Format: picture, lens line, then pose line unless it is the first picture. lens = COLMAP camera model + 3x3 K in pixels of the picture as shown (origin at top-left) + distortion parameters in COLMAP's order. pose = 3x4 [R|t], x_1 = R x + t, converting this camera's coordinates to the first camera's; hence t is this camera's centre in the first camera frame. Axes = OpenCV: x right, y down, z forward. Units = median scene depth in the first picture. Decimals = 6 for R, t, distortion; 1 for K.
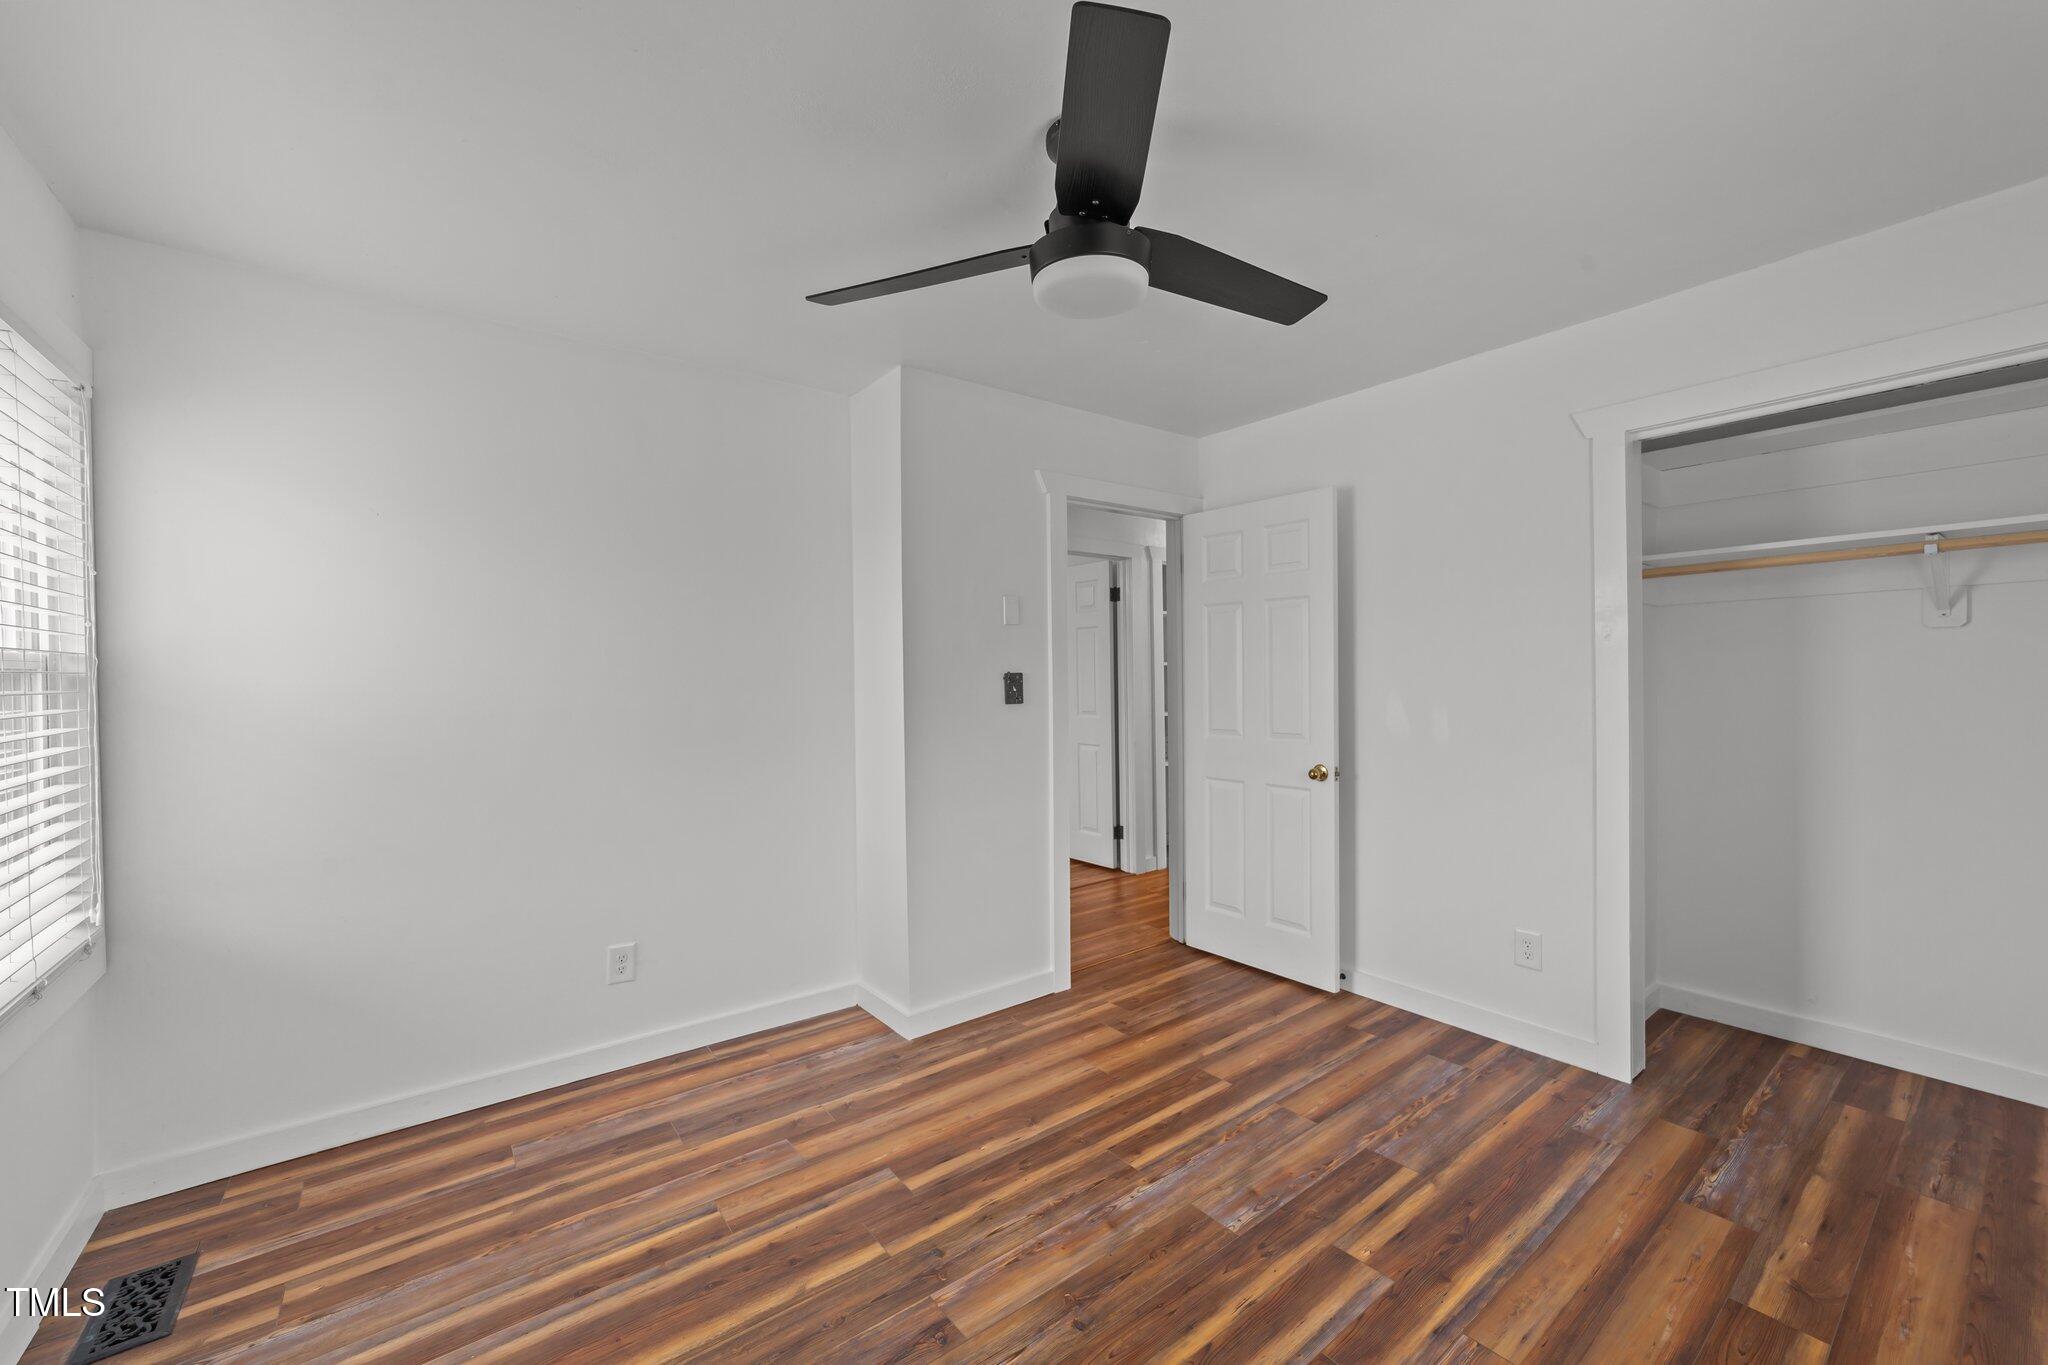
lens RADIAL K [[784.4, 0, 1029.1], [0, 784.4, 682.4], [0, 0, 1]] dist [-0.013533, 0.005725]
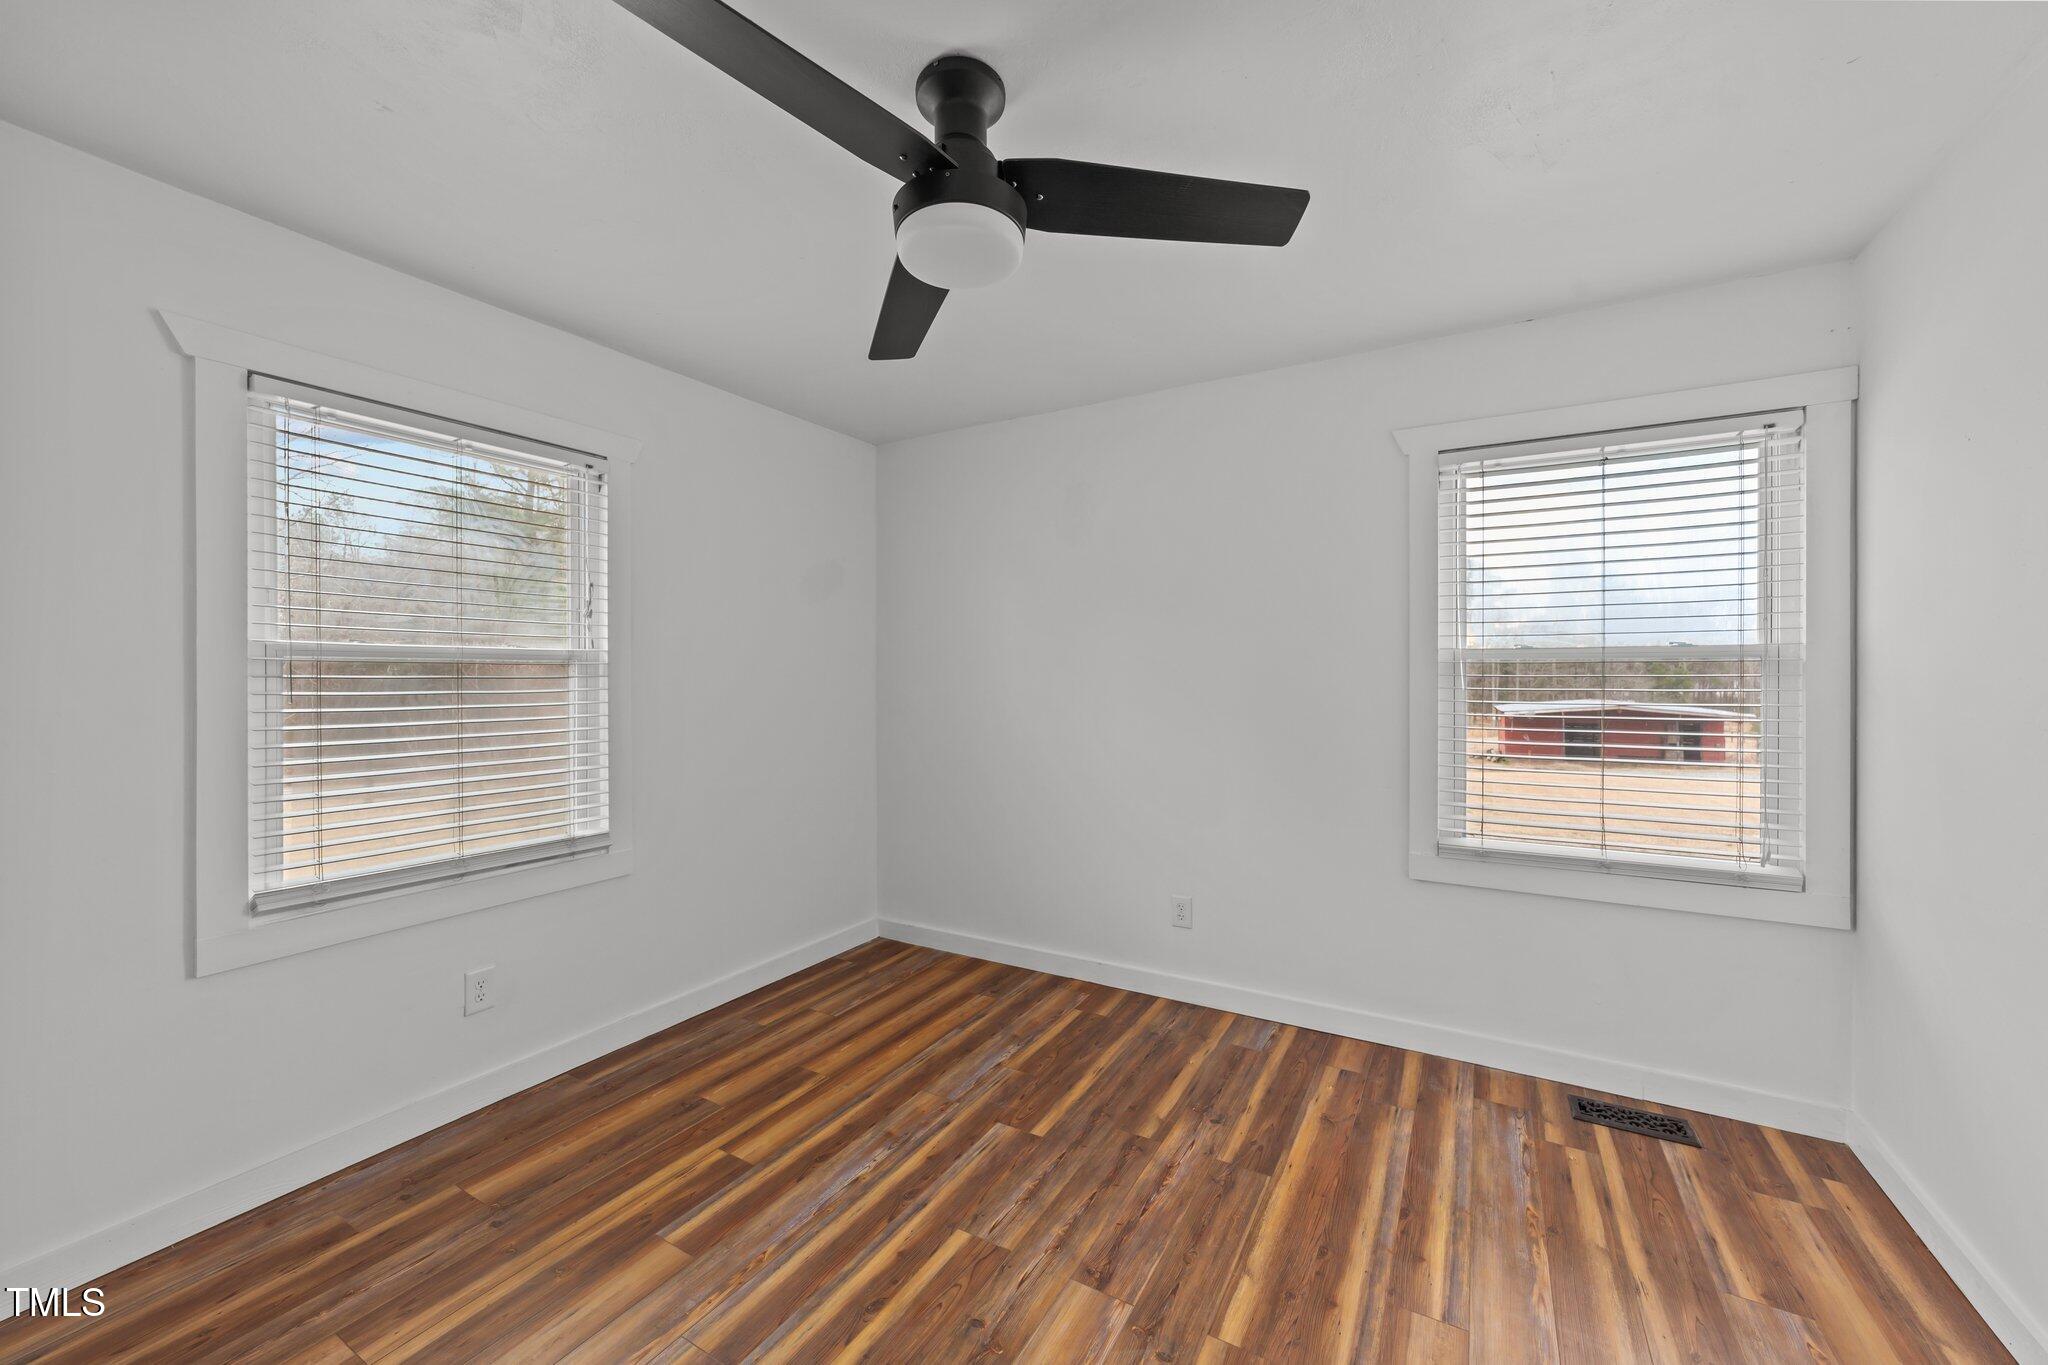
lens RADIAL K [[784.4, 0, 1026.3], [0, 784.4, 680.0], [0, 0, 1]] dist [-0.013533, 0.005725]
pose [[-0.925389, 0.018047, -0.378588, 0.341448], [0.007200, 0.999523, 0.030046, -0.025857], [0.378950, 0.025079, -0.925077, 1.781272]]
